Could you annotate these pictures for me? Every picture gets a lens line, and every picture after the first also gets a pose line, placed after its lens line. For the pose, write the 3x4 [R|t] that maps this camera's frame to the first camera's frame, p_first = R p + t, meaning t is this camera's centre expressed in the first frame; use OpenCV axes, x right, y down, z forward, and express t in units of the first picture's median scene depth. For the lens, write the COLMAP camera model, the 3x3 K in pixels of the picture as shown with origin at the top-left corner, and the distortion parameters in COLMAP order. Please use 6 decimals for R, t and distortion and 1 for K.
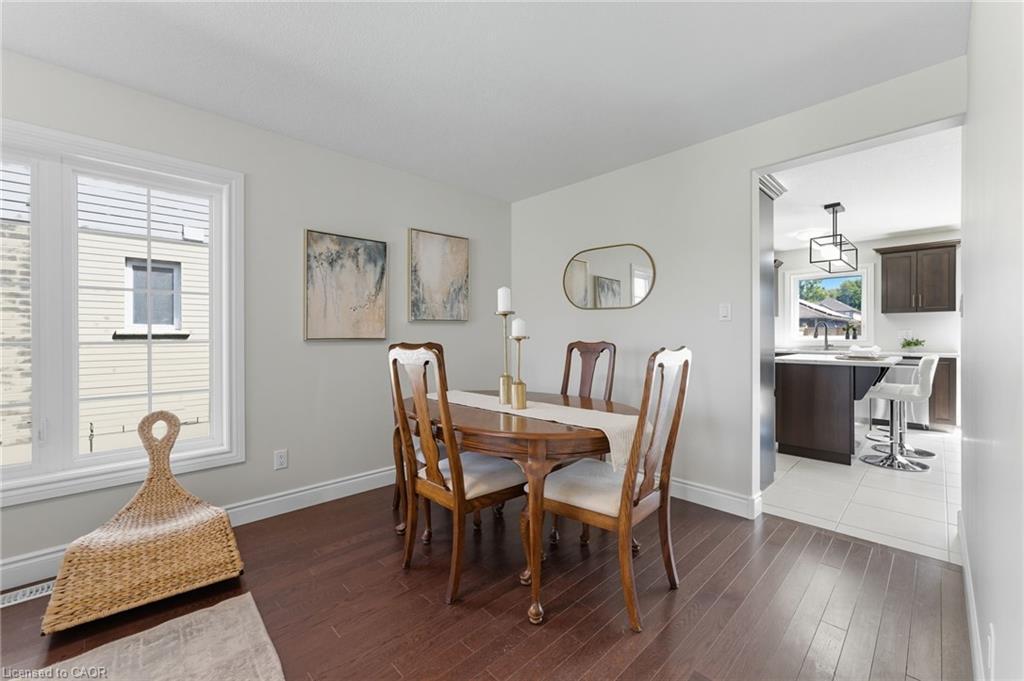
lens RADIAL K [[414.4, 0, 508.5], [0, 414.4, 336.9], [0, 0, 1]] dist [0.001470, 0.000695]
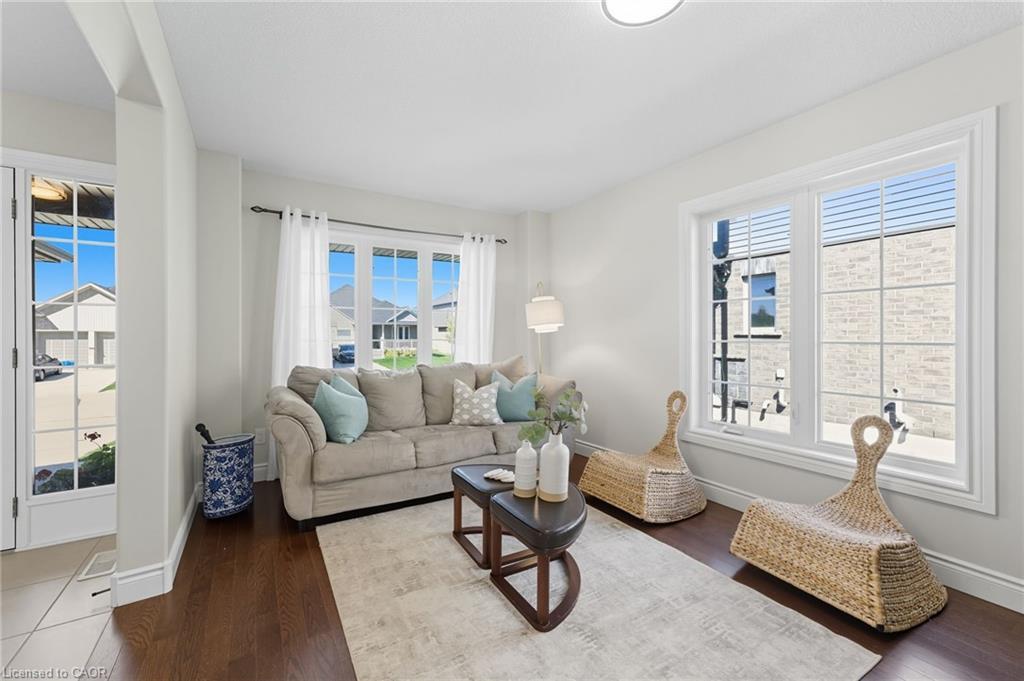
lens RADIAL K [[414.4, 0, 509.3], [0, 414.4, 335.8], [0, 0, 1]] dist [0.001470, 0.000695]
pose [[-0.210994, 0.002137, -0.977485, 0.301885], [-0.005326, 0.999980, 0.003336, -0.002110], [0.977473, 0.005910, -0.210978, 0.456221]]
